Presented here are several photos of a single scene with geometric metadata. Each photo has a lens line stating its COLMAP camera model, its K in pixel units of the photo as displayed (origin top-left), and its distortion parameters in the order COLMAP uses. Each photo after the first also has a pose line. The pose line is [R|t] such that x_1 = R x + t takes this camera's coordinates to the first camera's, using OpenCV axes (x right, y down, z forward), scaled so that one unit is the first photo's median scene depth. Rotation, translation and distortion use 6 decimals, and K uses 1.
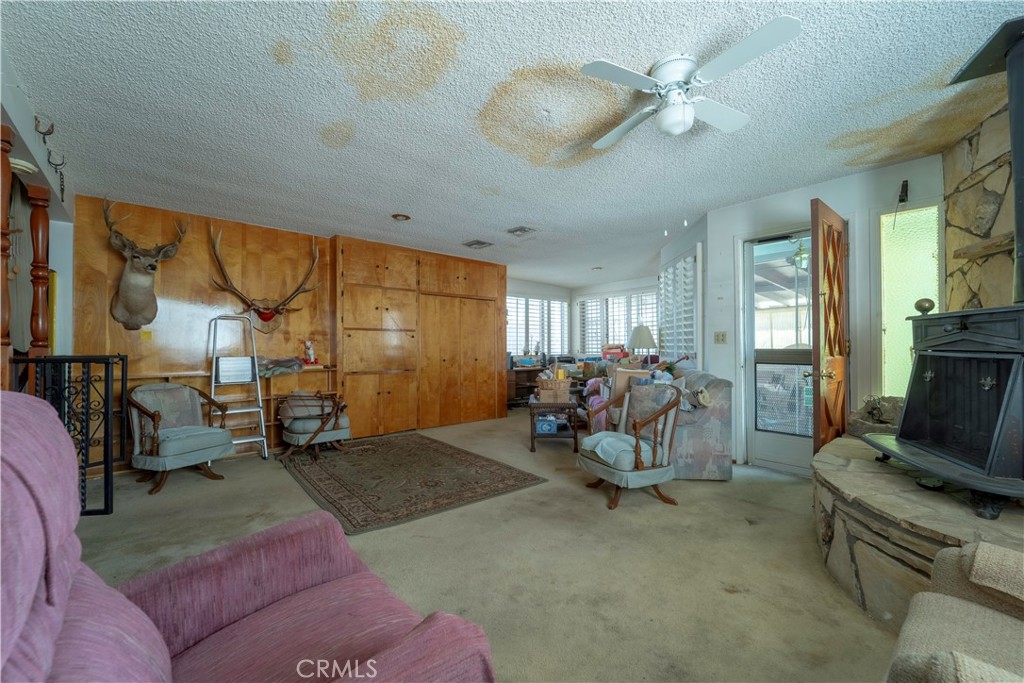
lens RADIAL K [[405.9, 0, 505.7], [0, 405.9, 341.5], [0, 0, 1]] dist [-0.001045, -0.003120]
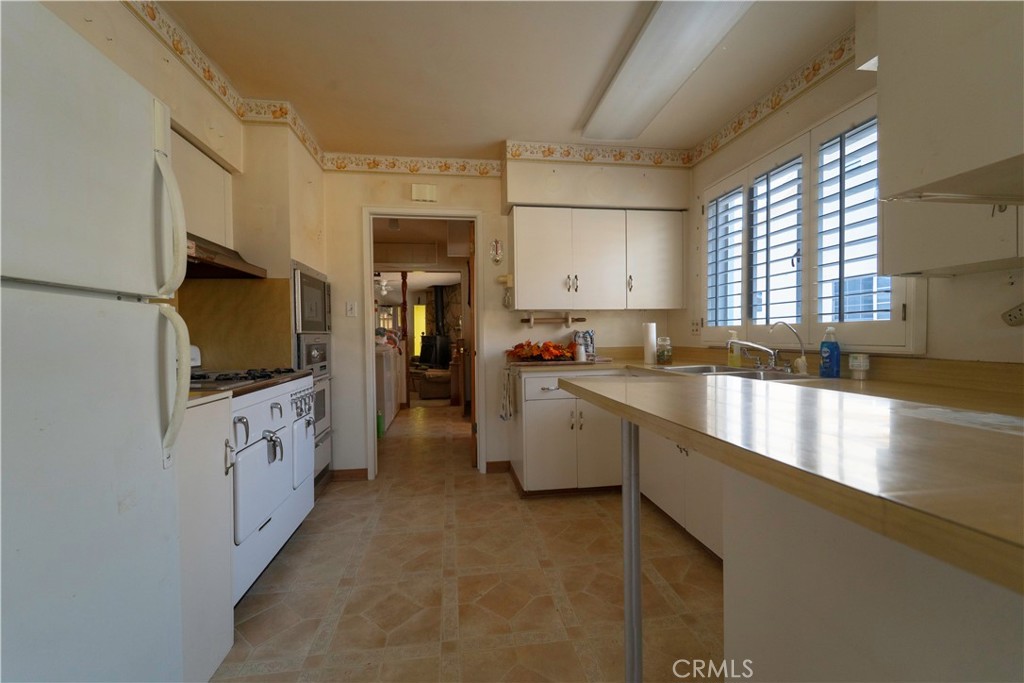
lens RADIAL K [[405.9, 0, 505.7], [0, 405.9, 341.5], [0, 0, 1]] dist [-0.001045, -0.003120]
pose [[0.536413, -0.011903, 0.843872, -1.903899], [0.003652, 0.999924, 0.011783, -0.037434], [-0.843948, -0.003239, 0.536416, -1.833519]]
